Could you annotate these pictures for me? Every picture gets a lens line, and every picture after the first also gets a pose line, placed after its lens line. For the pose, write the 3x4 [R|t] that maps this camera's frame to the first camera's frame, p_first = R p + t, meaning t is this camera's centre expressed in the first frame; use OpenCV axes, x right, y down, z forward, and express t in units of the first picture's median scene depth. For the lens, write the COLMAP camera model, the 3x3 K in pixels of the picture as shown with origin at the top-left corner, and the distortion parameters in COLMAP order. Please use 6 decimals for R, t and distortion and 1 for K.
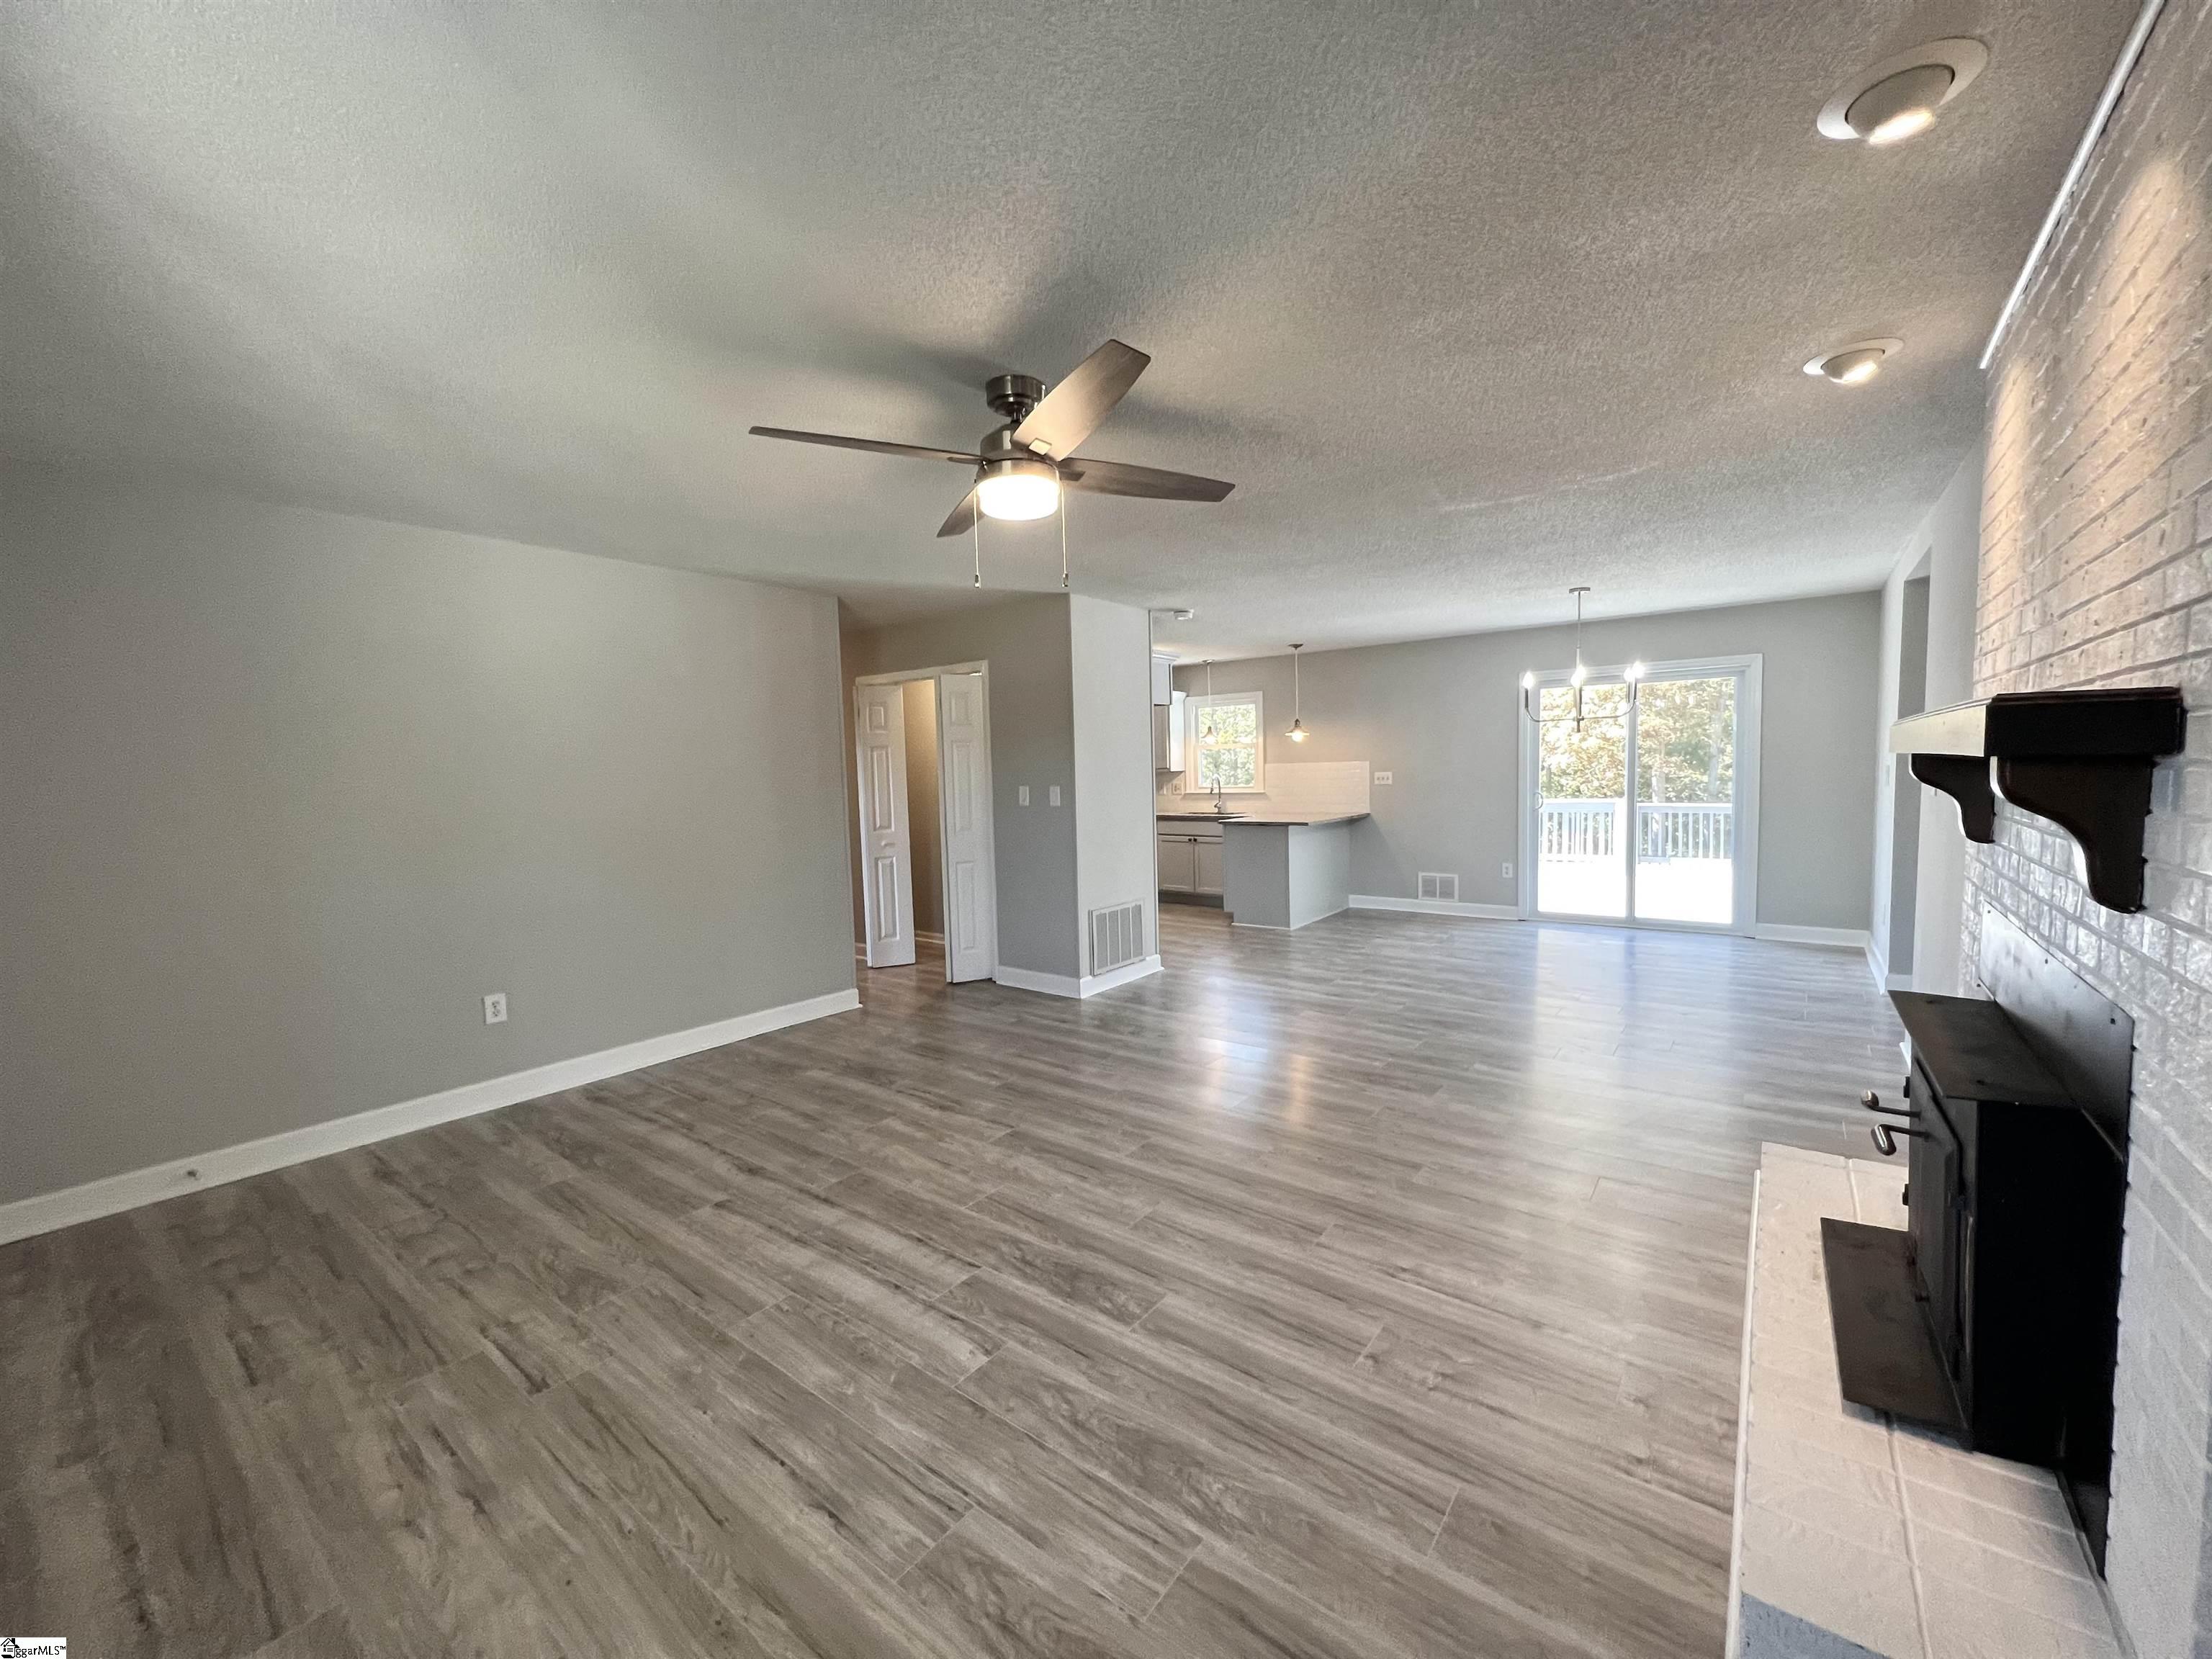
lens RADIAL K [[879.9, 0, 1100.5], [0, 879.9, 831.1], [0, 0, 1]] dist [-0.001682, -0.000044]
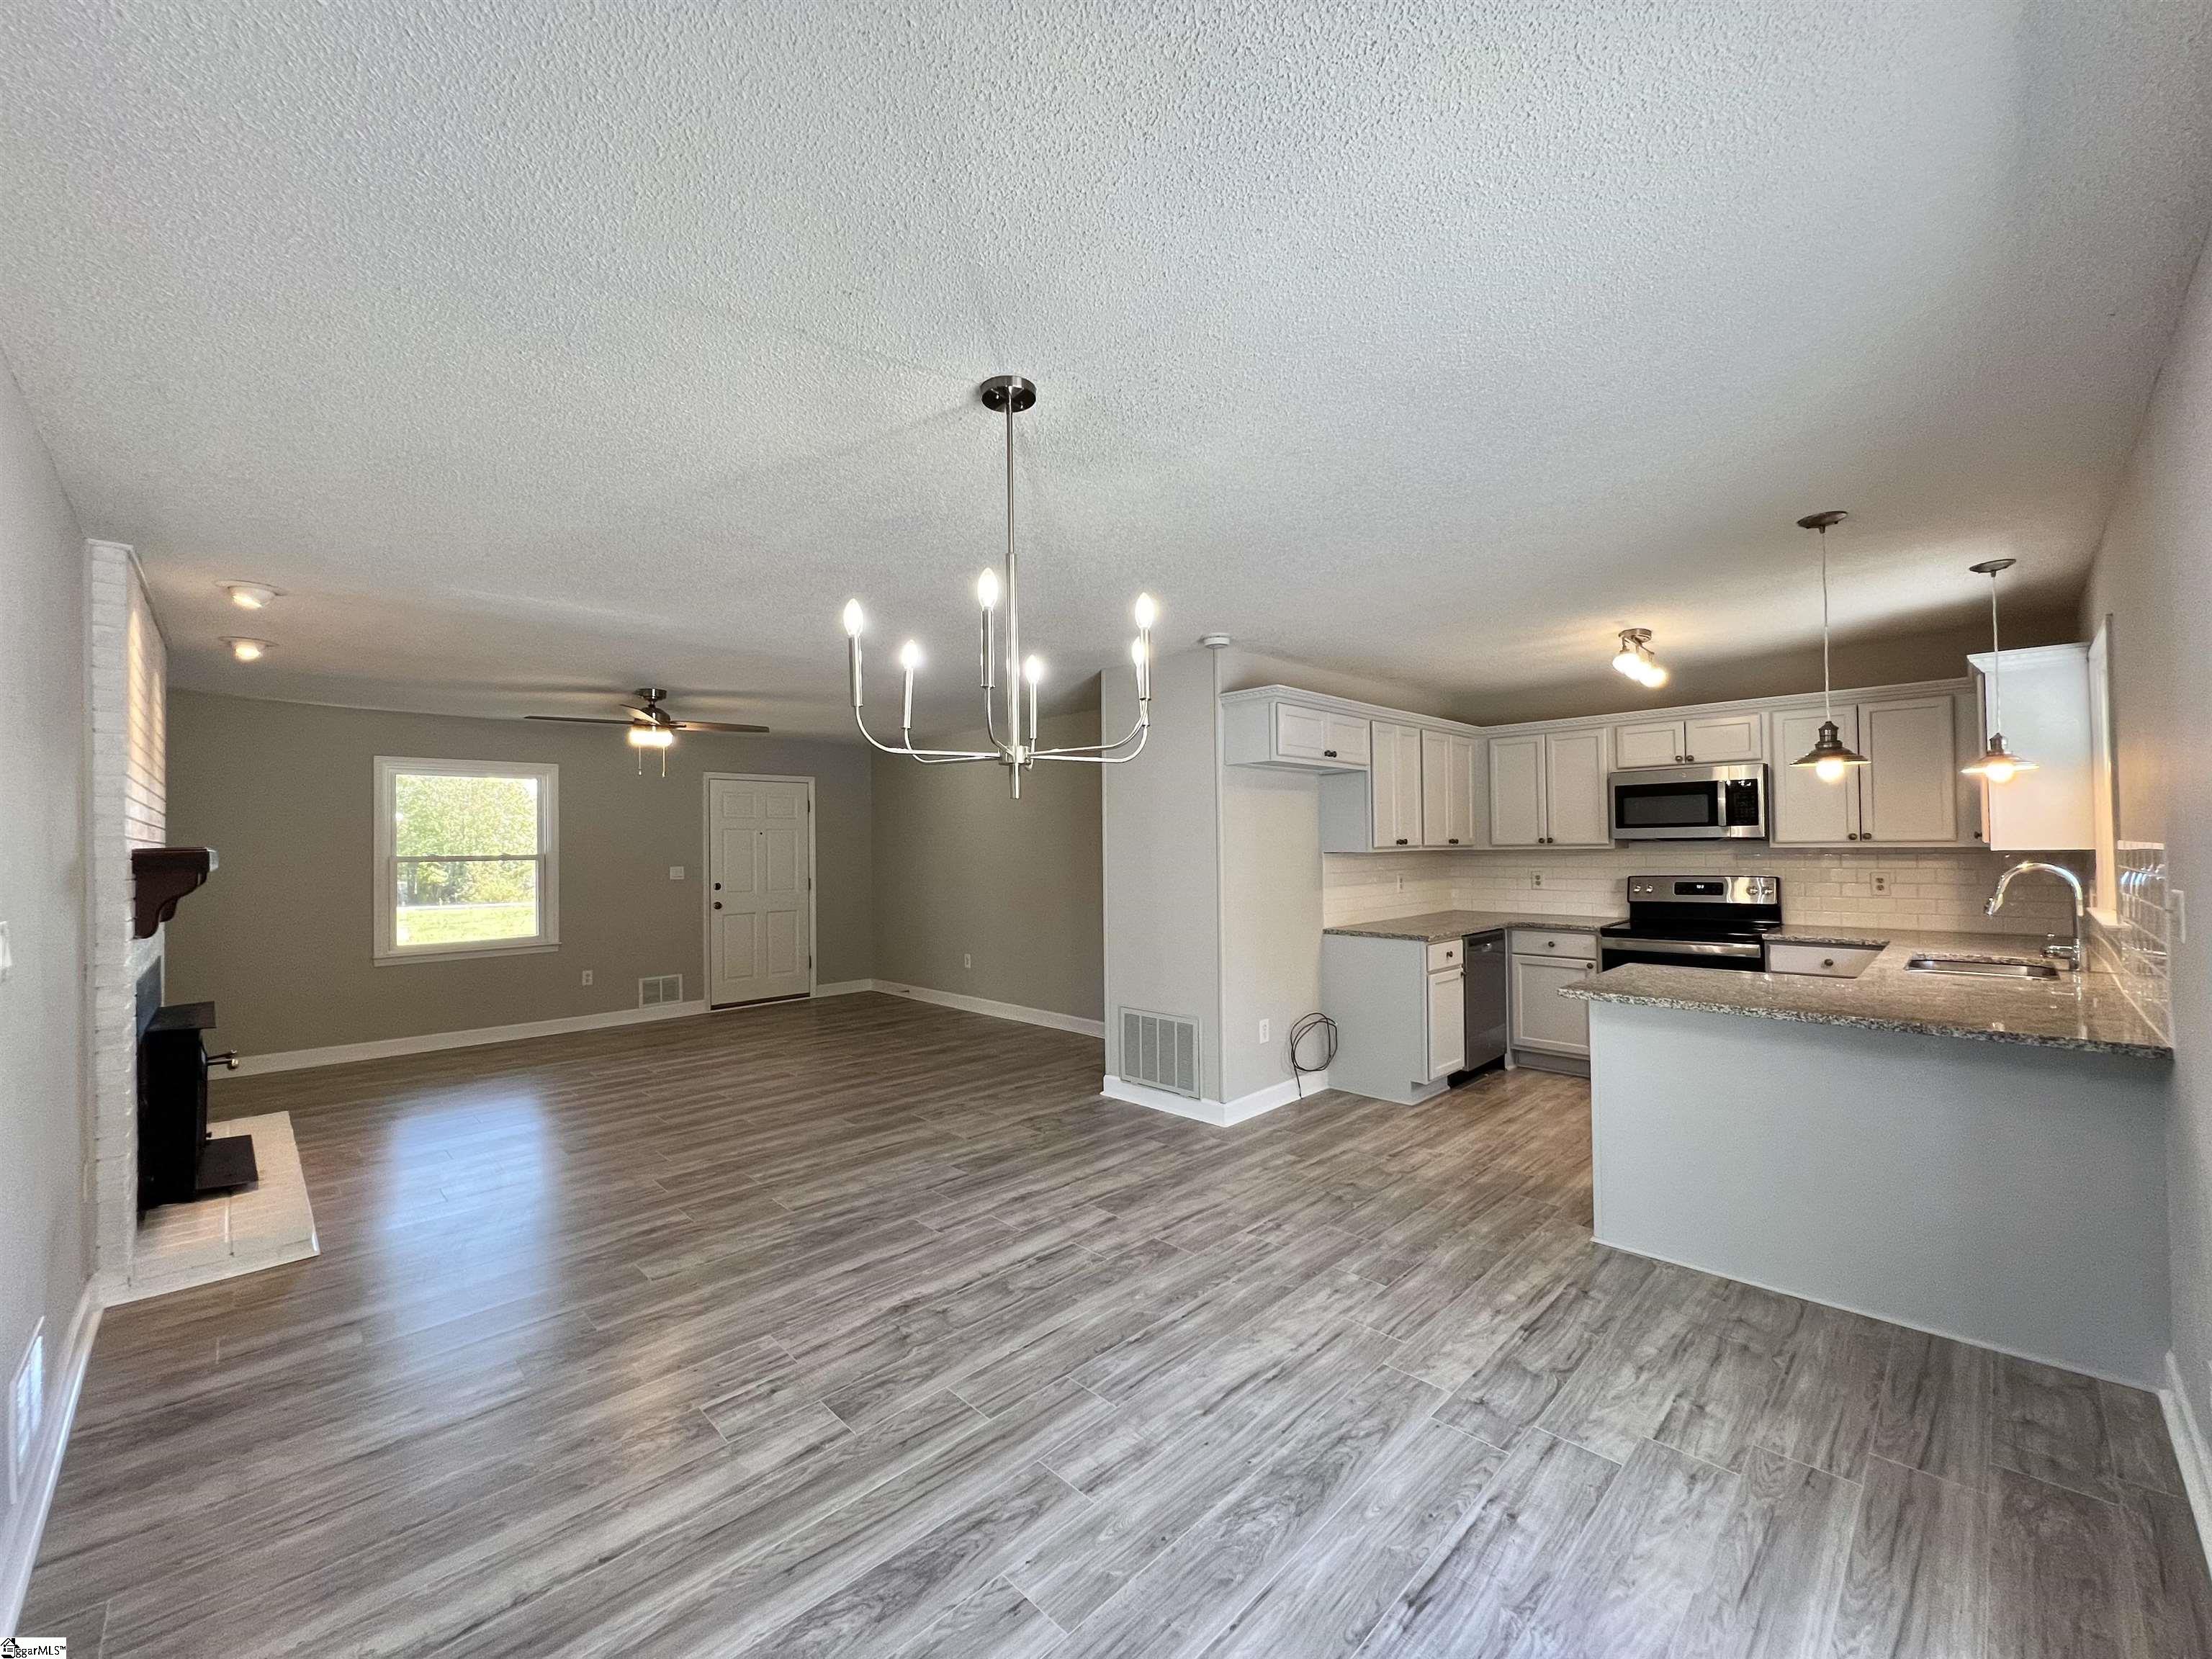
lens RADIAL K [[879.9, 0, 1100.9], [0, 879.9, 832.4], [0, 0, 1]] dist [-0.001682, -0.000044]
pose [[-0.133856, 0.014291, -0.990898, 1.050313], [-0.057197, 0.998118, 0.022122, -0.126740], [0.989349, 0.059638, -0.132787, 1.290944]]
